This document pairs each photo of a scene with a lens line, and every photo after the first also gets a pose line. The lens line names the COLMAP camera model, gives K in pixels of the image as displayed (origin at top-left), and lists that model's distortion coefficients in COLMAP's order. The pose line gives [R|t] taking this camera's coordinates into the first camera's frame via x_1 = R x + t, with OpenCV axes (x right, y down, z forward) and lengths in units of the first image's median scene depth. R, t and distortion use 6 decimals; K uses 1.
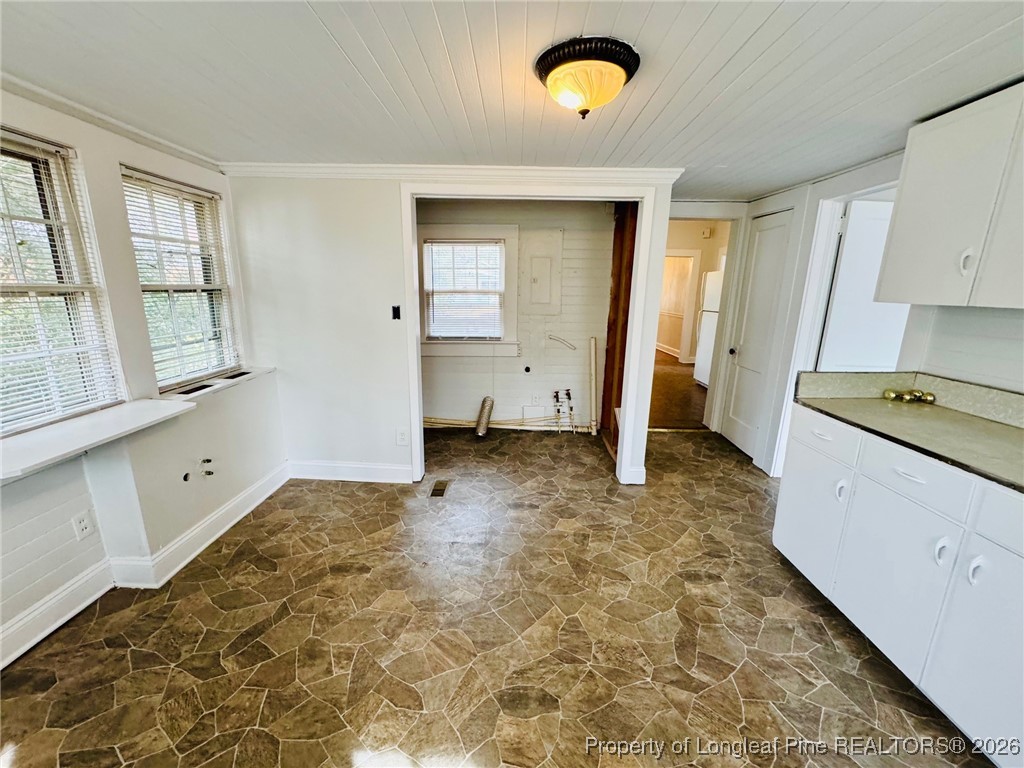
lens RADIAL K [[408.2, 0, 512.8], [0, 408.2, 382.4], [0, 0, 1]] dist [-0.000298, -0.000108]
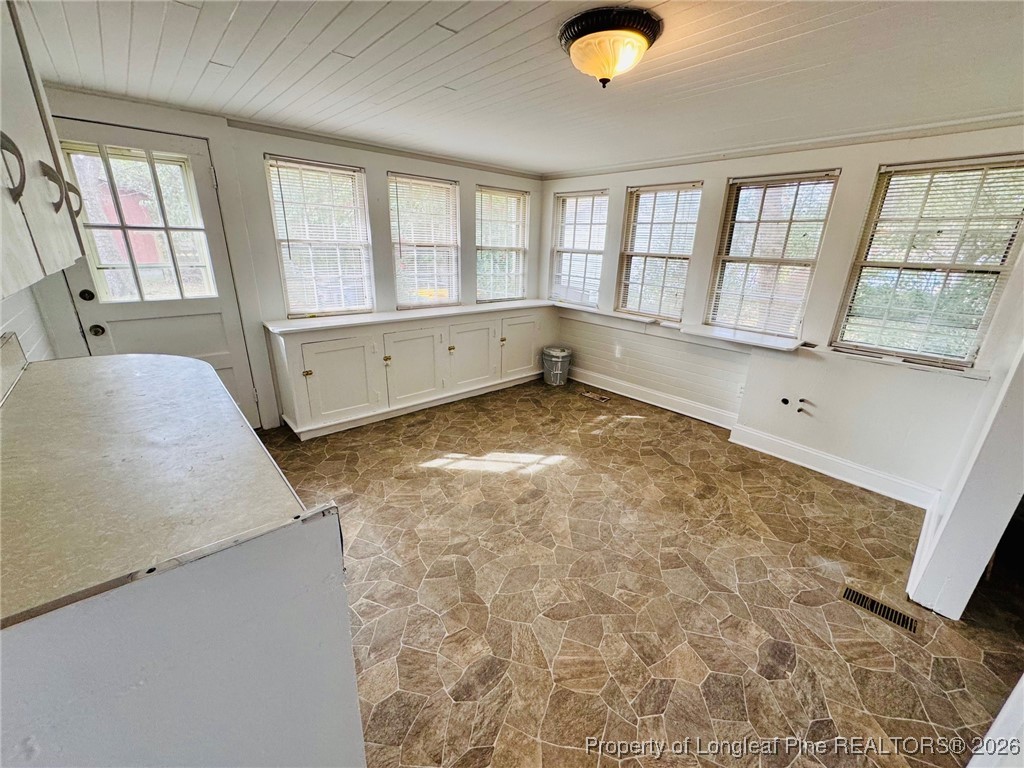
lens RADIAL K [[408.2, 0, 512.8], [0, 408.2, 382.4], [0, 0, 1]] dist [-0.000298, -0.000108]
pose [[-0.735809, 0.184642, -0.651531, 0.812653], [-0.191360, 0.866206, 0.461593, -0.301280], [0.649589, 0.464322, -0.602029, 1.278442]]
